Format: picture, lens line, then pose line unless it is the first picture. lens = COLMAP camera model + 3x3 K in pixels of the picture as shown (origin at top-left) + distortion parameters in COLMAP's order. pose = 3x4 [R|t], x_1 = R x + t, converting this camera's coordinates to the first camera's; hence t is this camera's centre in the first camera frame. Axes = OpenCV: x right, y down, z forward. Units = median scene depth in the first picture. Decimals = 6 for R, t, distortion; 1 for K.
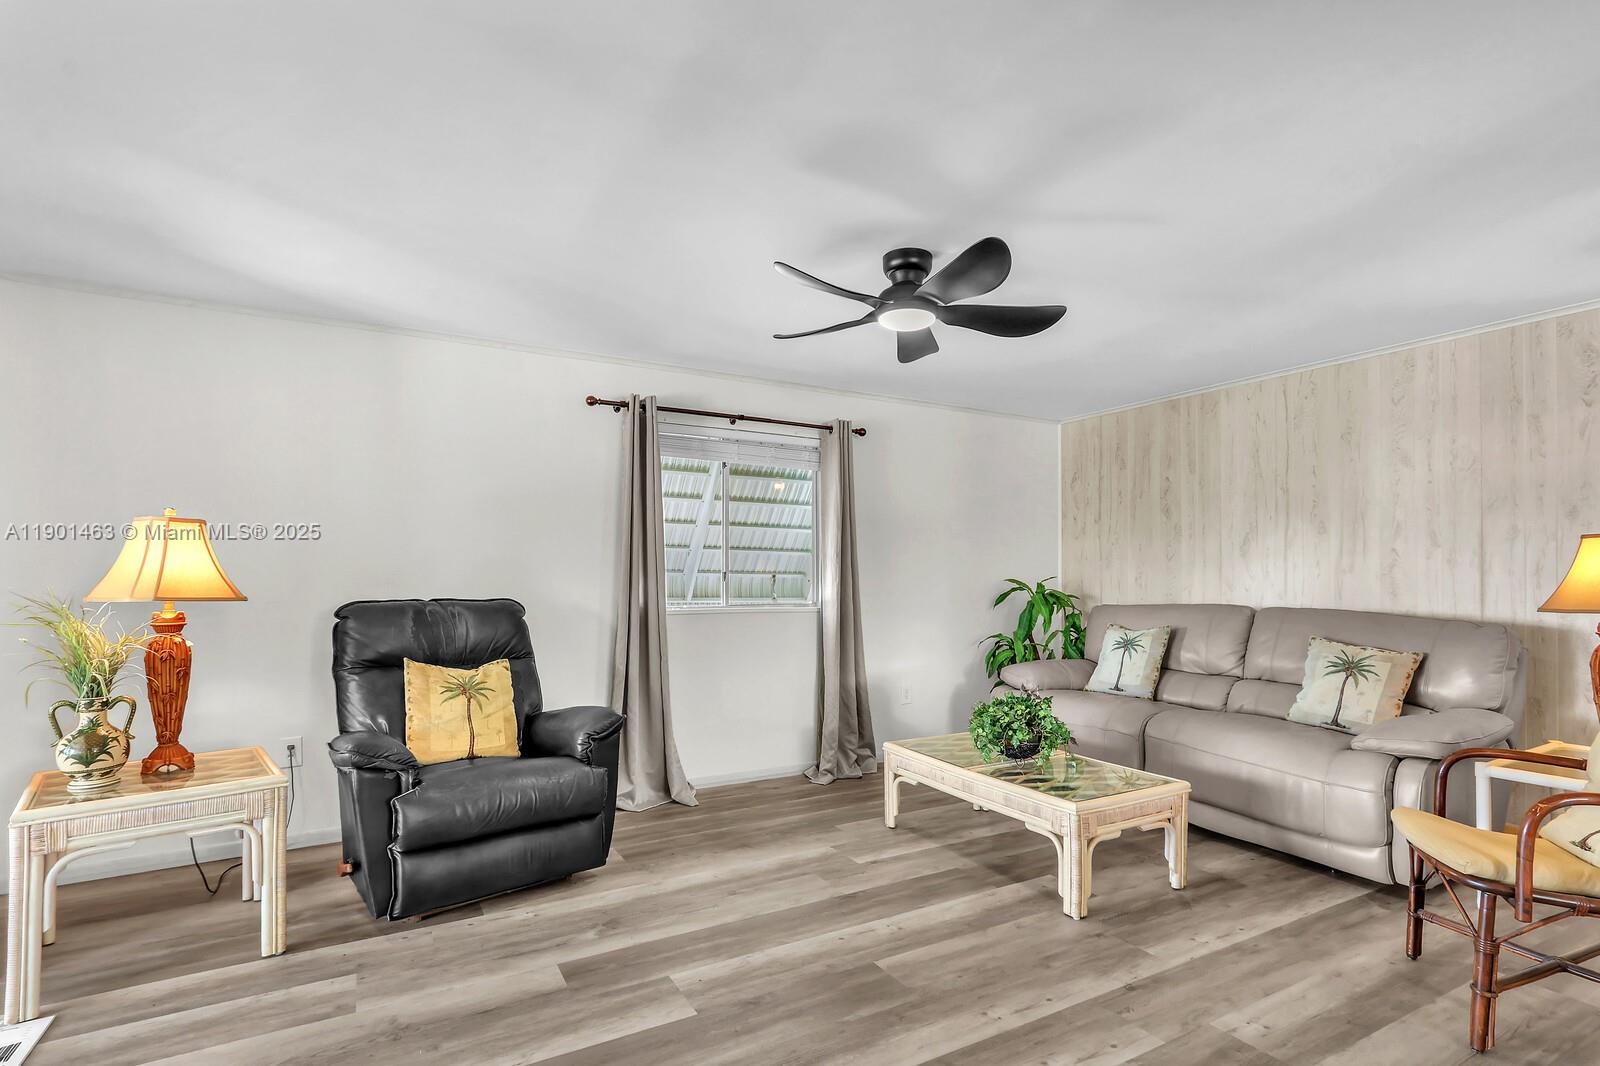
lens RADIAL K [[770.6, 0, 796.9], [0, 770.6, 576.8], [0, 0, 1]] dist [0.002007, 0.000479]
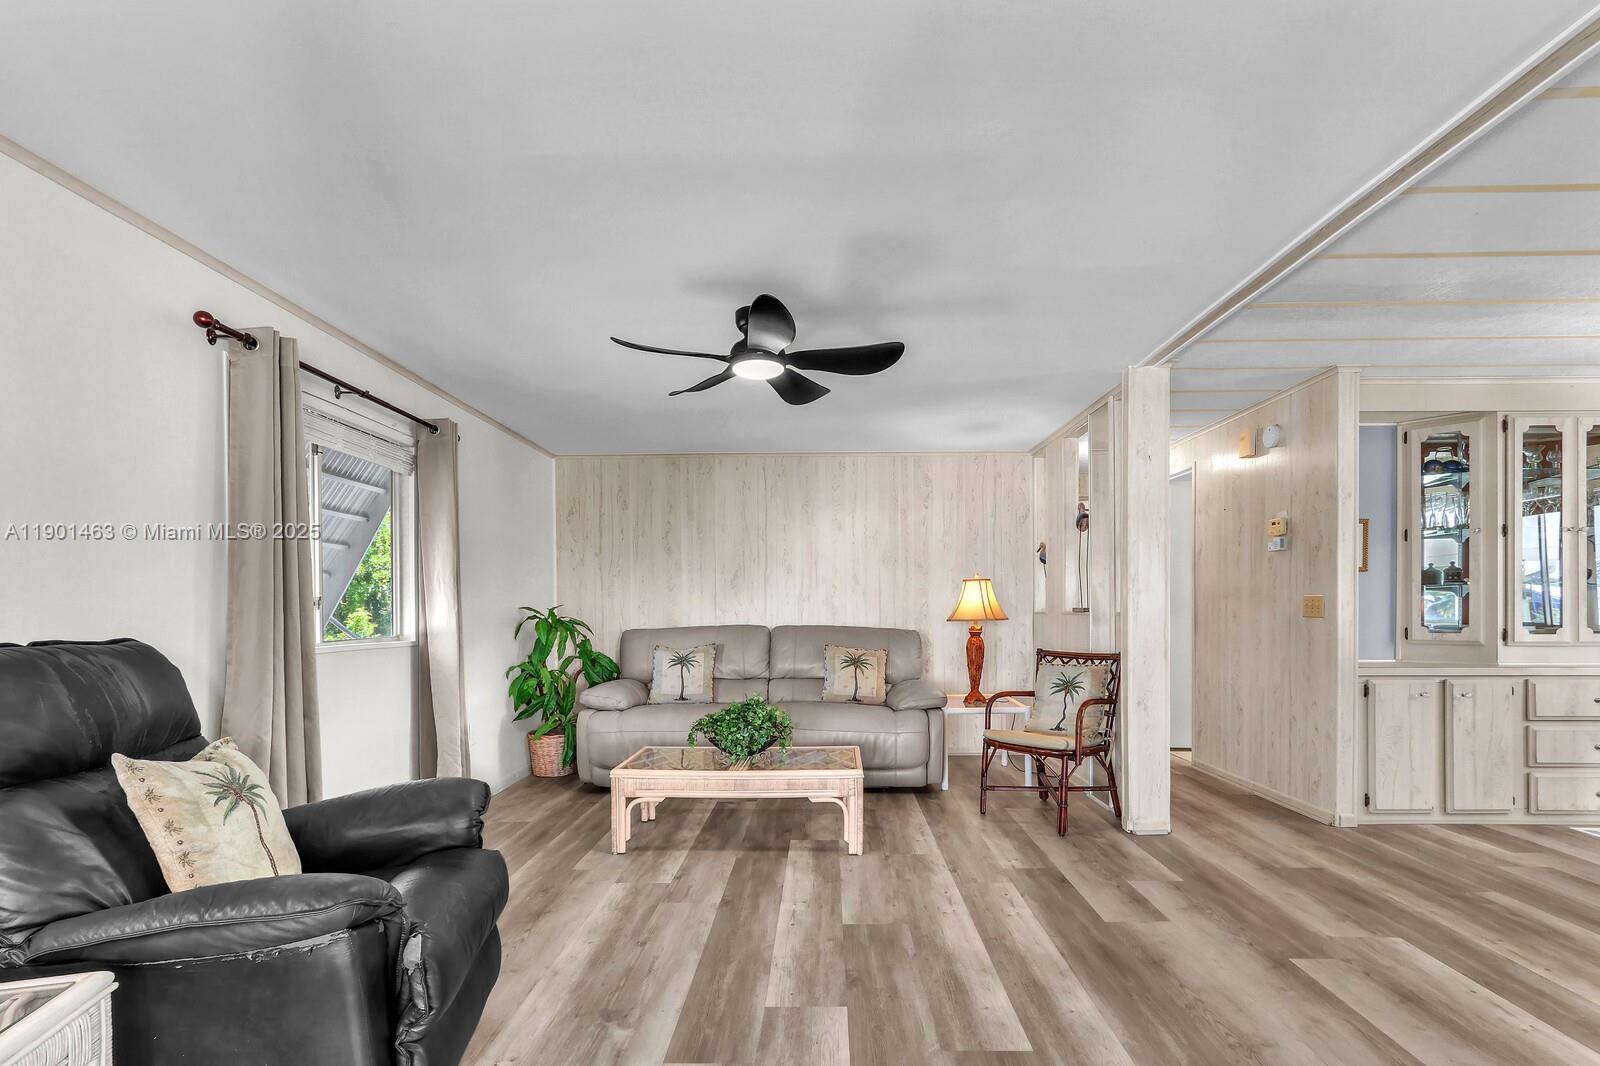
lens RADIAL K [[771.1, 0, 805.8], [0, 771.1, 611.5], [0, 0, 1]] dist [0.000755, 0.001138]
pose [[0.506856, -0.008392, 0.861990, -0.576144], [0.006136, 0.999962, 0.006127, 0.006675], [-0.862009, 0.002184, 0.506888, 0.270541]]
